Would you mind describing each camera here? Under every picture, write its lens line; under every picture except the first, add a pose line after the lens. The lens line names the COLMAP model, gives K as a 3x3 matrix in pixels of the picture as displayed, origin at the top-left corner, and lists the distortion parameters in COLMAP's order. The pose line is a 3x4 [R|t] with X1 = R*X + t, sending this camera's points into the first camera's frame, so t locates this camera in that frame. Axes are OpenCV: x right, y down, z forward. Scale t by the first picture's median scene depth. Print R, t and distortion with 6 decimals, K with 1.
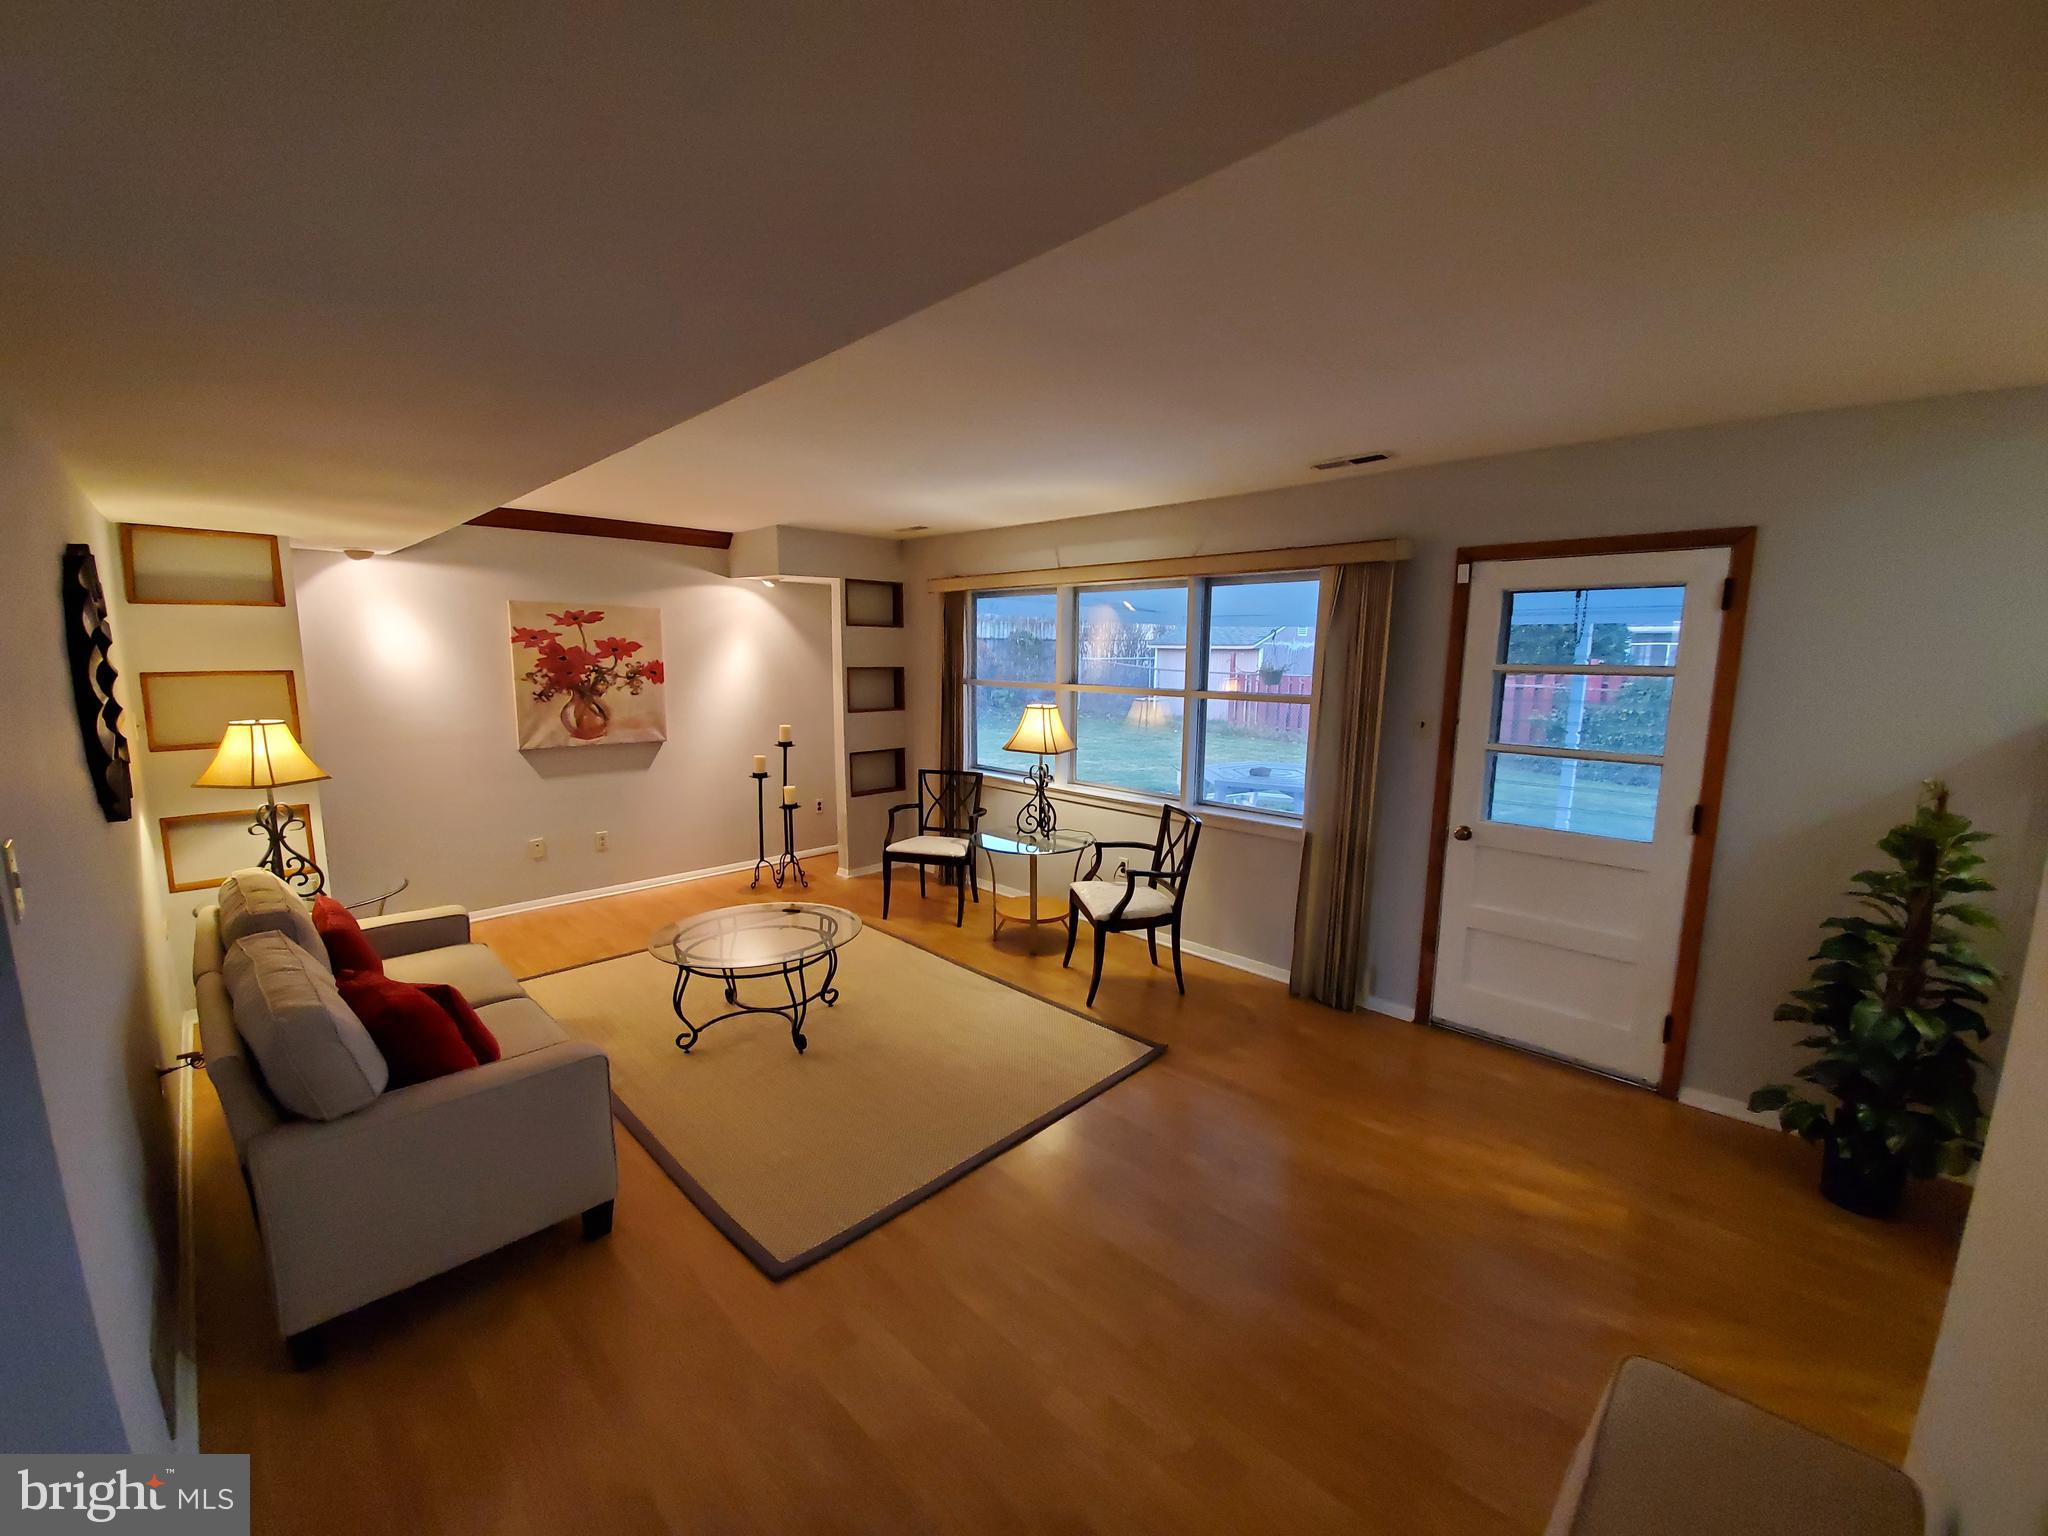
lens RADIAL K [[813.0, 0, 1024.0], [0, 813.0, 768.0], [0, 0, 1]] dist [-0.009420, -0.000029]
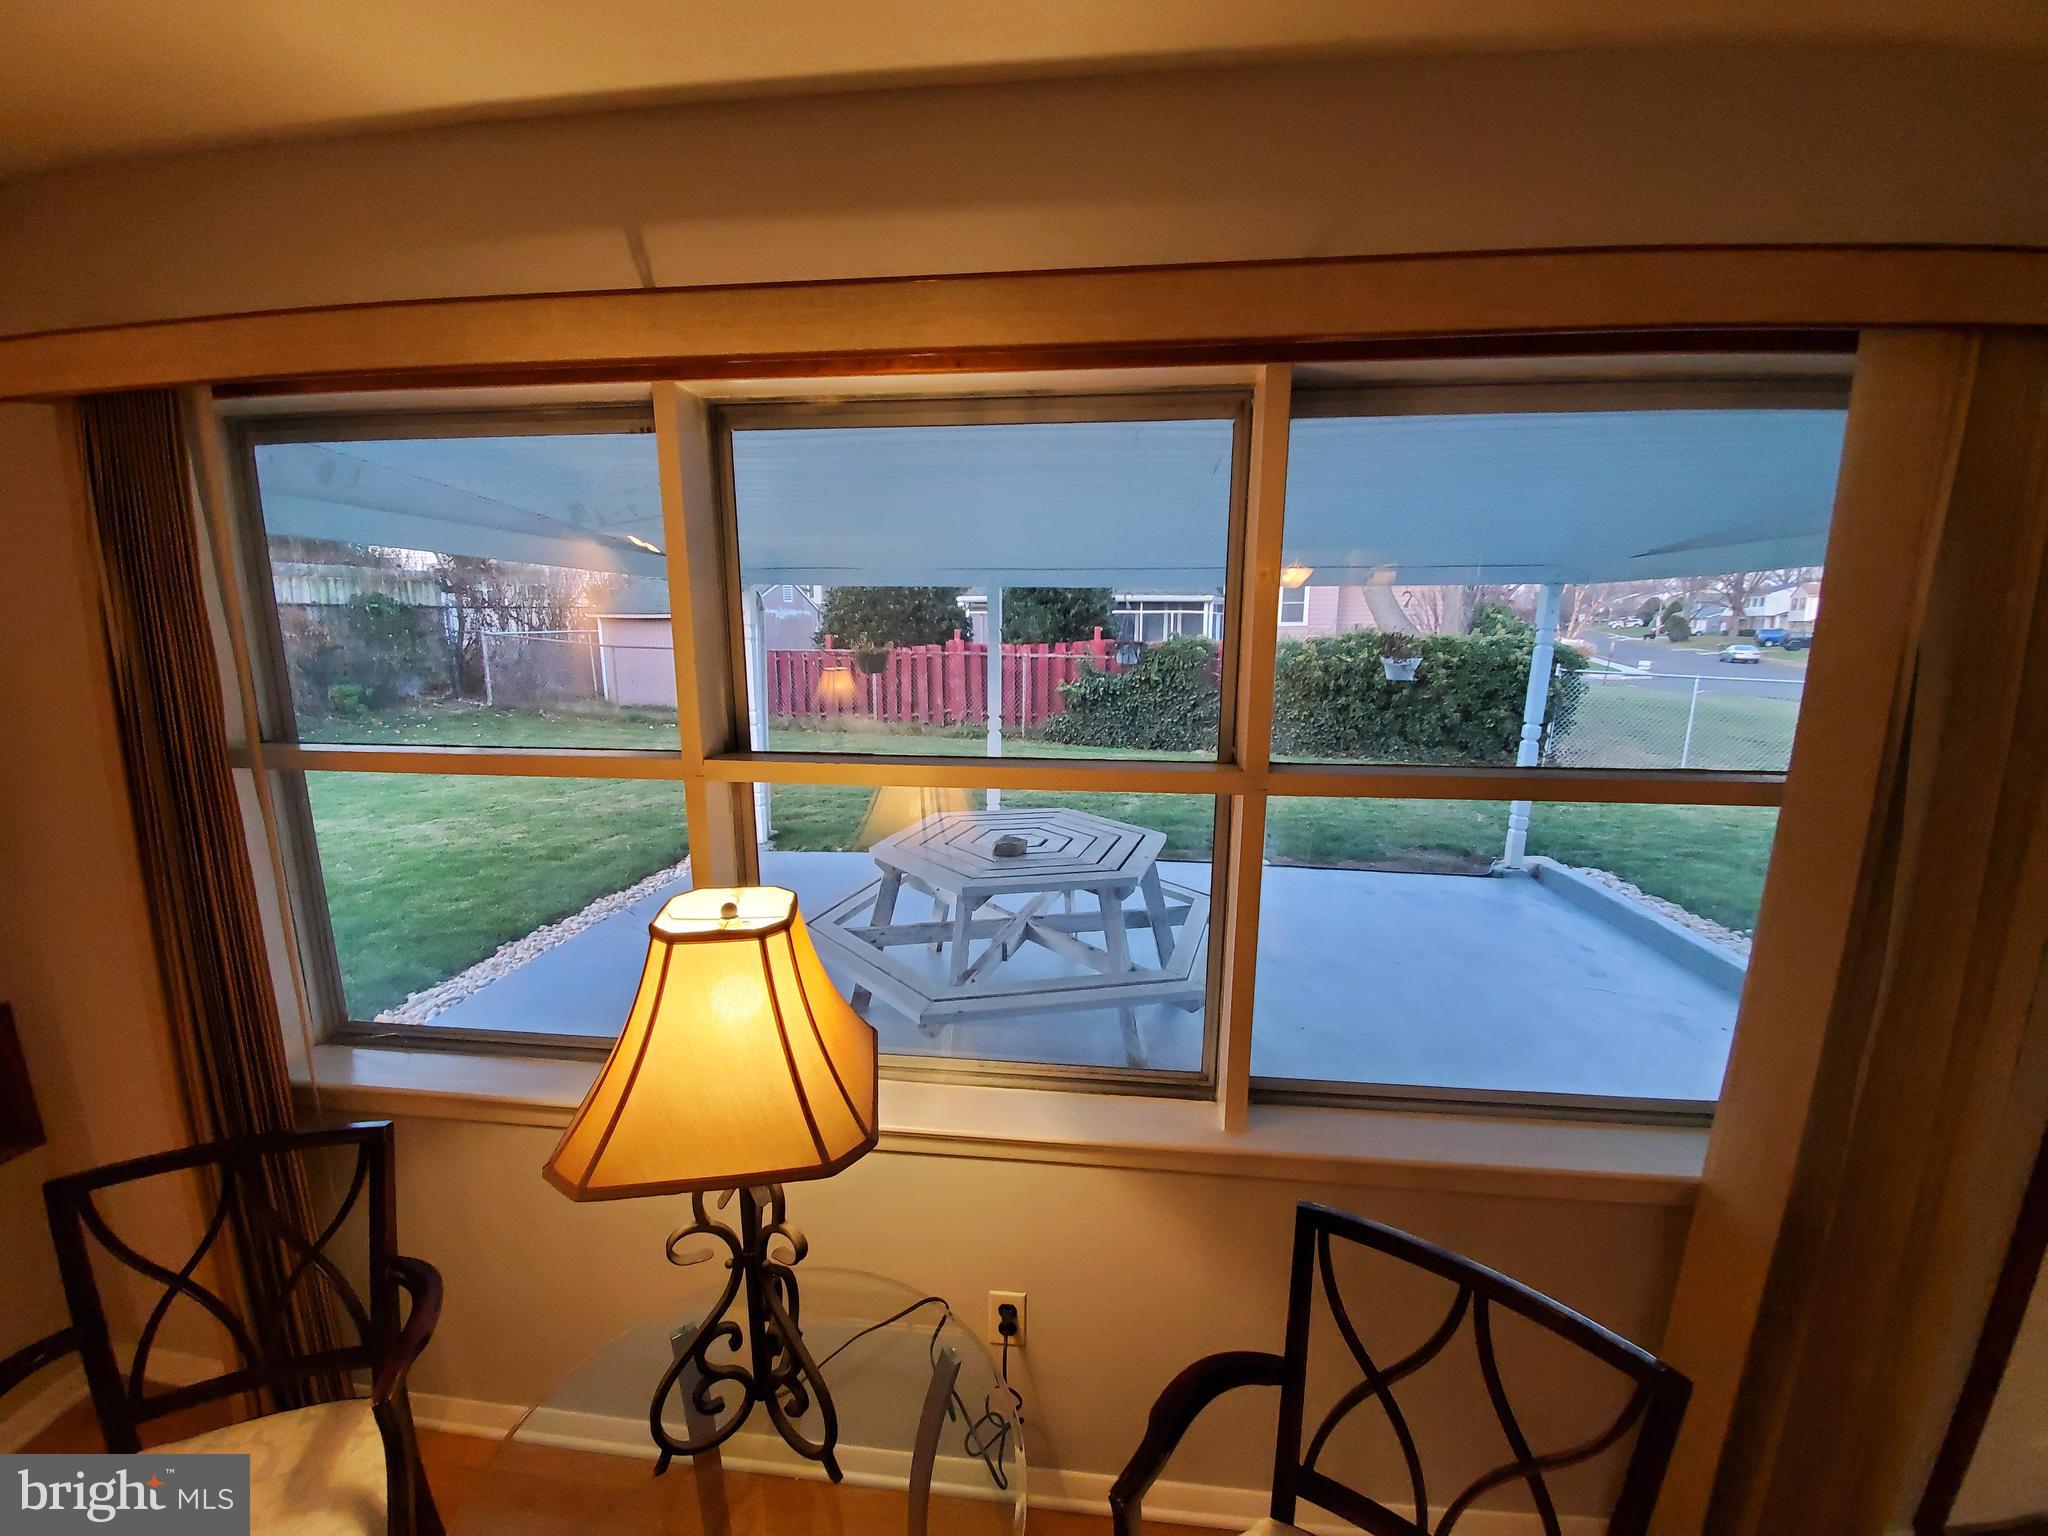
lens RADIAL K [[813.0, 0, 1024.0], [0, 813.0, 768.0], [0, 0, 1]] dist [-0.009420, -0.000029]
pose [[0.781068, -0.116243, 0.613532, -0.036257], [0.093143, 0.993217, 0.069603, -0.099048], [-0.617461, 0.002781, 0.786597, 0.659316]]
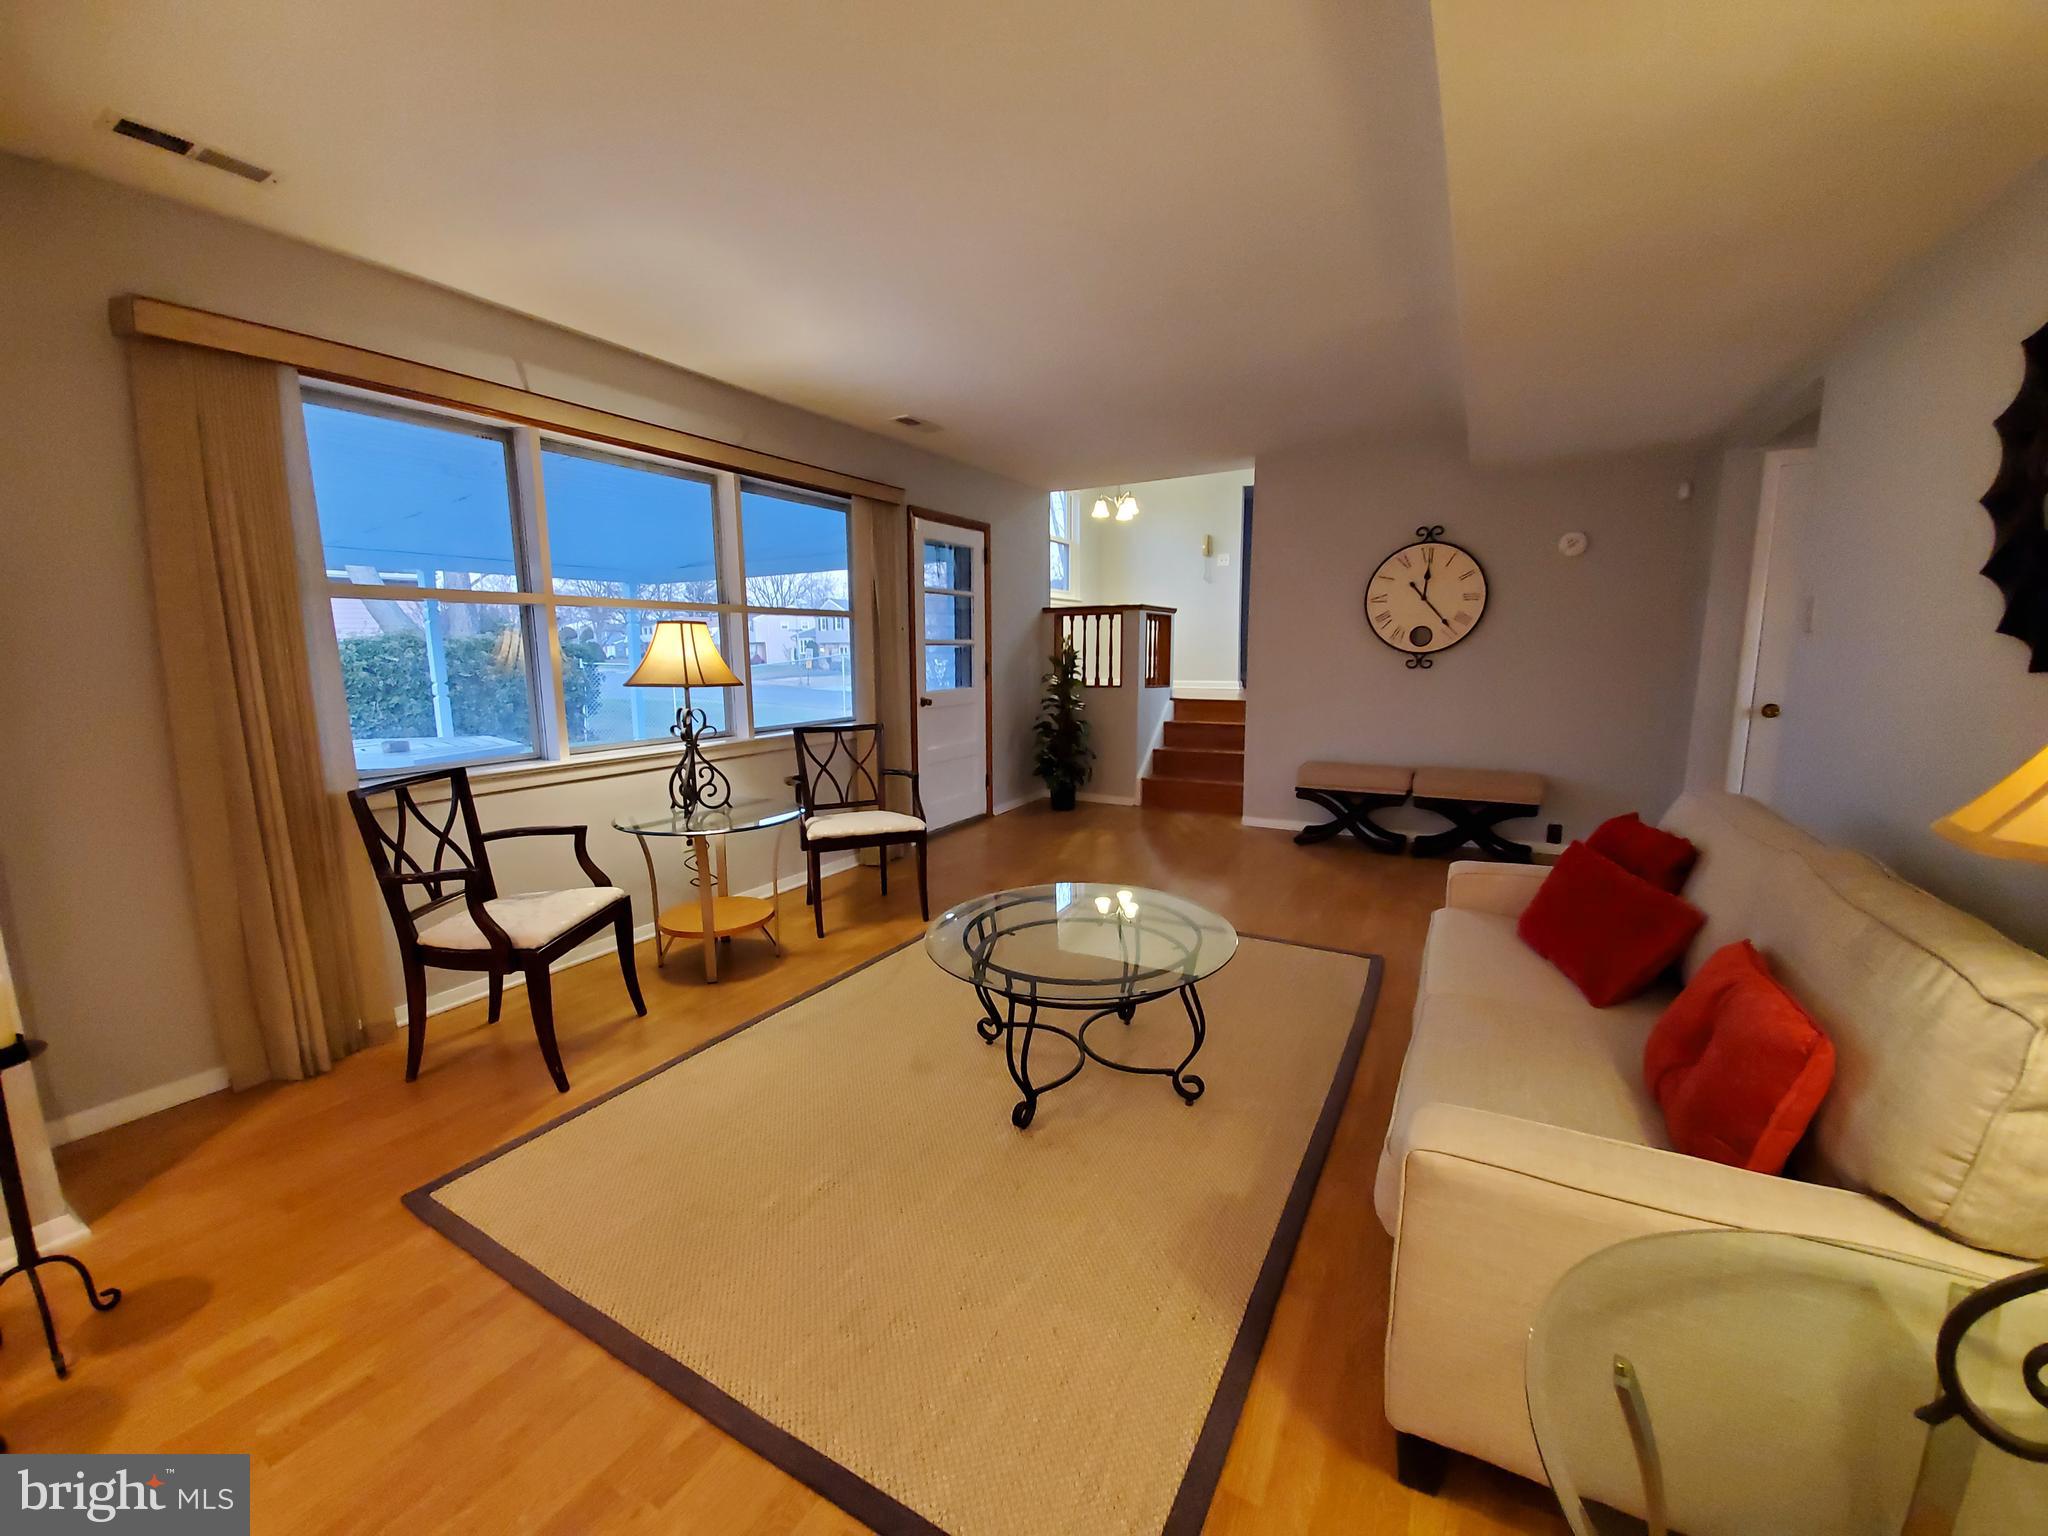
lens RADIAL K [[813.0, 0, 1024.0], [0, 813.0, 768.0], [0, 0, 1]] dist [-0.009420, -0.000029]
pose [[-0.261365, -0.147534, 0.953898, -0.599583], [0.144745, 0.971085, 0.189851, -0.036014], [-0.954326, 0.187693, -0.232453, 0.759335]]
